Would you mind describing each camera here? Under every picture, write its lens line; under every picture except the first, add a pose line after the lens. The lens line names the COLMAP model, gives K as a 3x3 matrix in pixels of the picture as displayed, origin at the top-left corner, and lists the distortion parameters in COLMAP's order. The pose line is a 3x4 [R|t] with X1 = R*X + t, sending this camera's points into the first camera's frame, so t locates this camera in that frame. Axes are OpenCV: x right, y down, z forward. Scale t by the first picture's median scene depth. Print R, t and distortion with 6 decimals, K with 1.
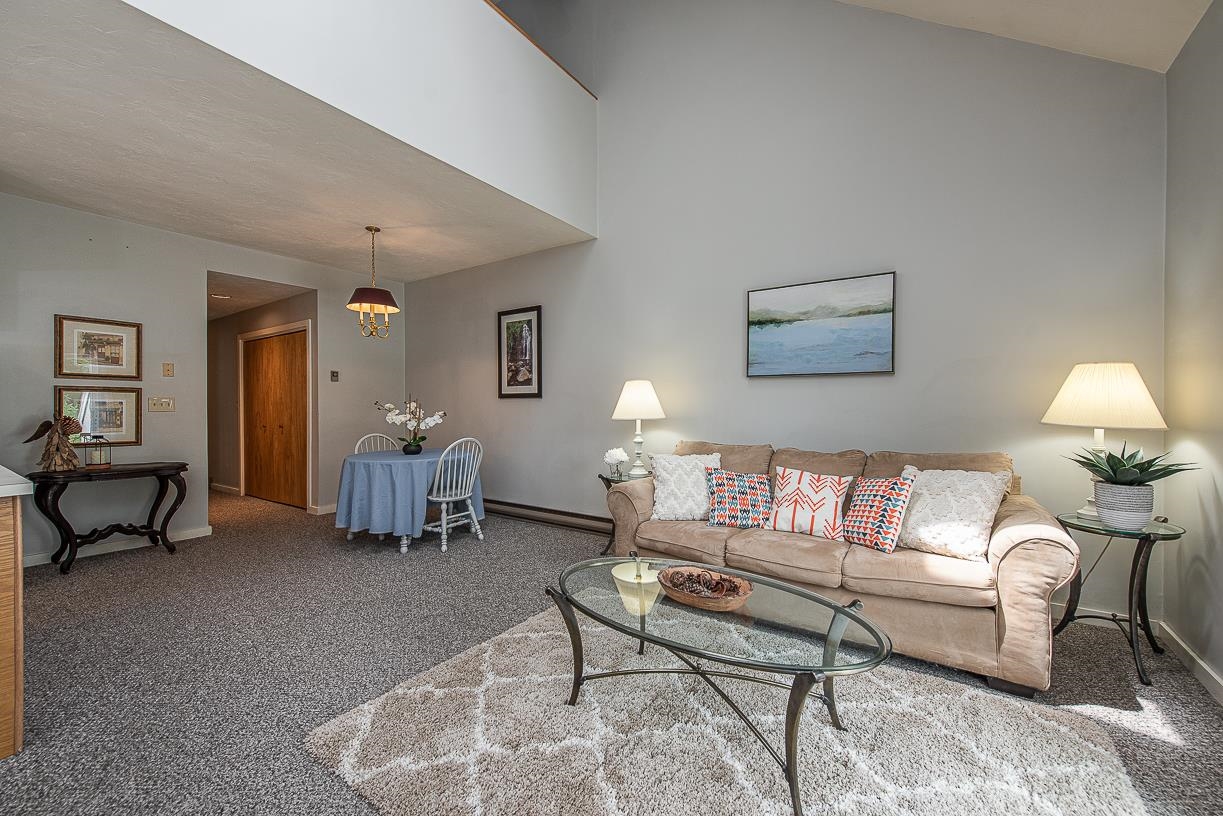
lens RADIAL K [[476.1, 0, 609.5], [0, 476.1, 410.5], [0, 0, 1]] dist [0.002836, -0.000304]
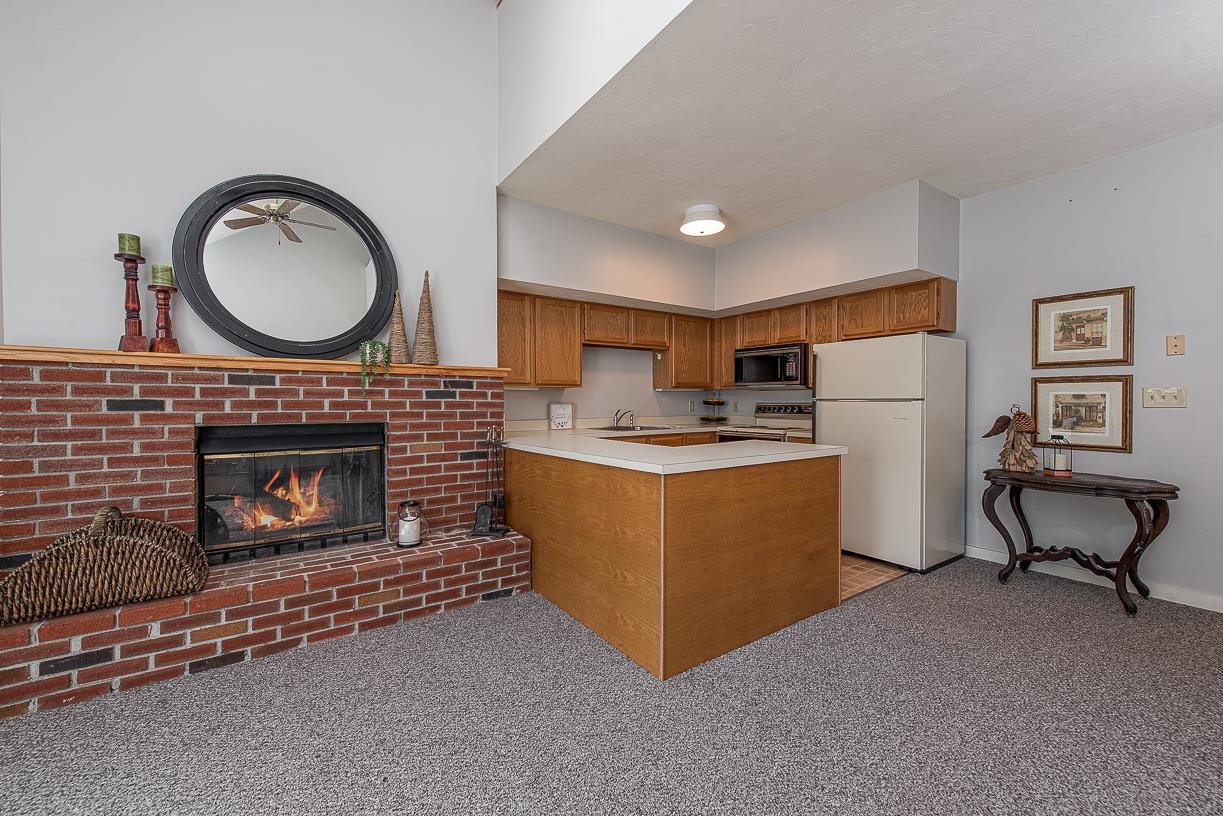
lens RADIAL K [[486.7, 0, 612.0], [0, 486.7, 406.5], [0, 0, 1]] dist [0.011573, -0.003793]
pose [[-0.355968, 0.010378, -0.934440, 0.000845], [-0.003137, 0.999919, 0.012300, -0.005980], [0.934493, 0.007310, -0.355907, 0.553212]]
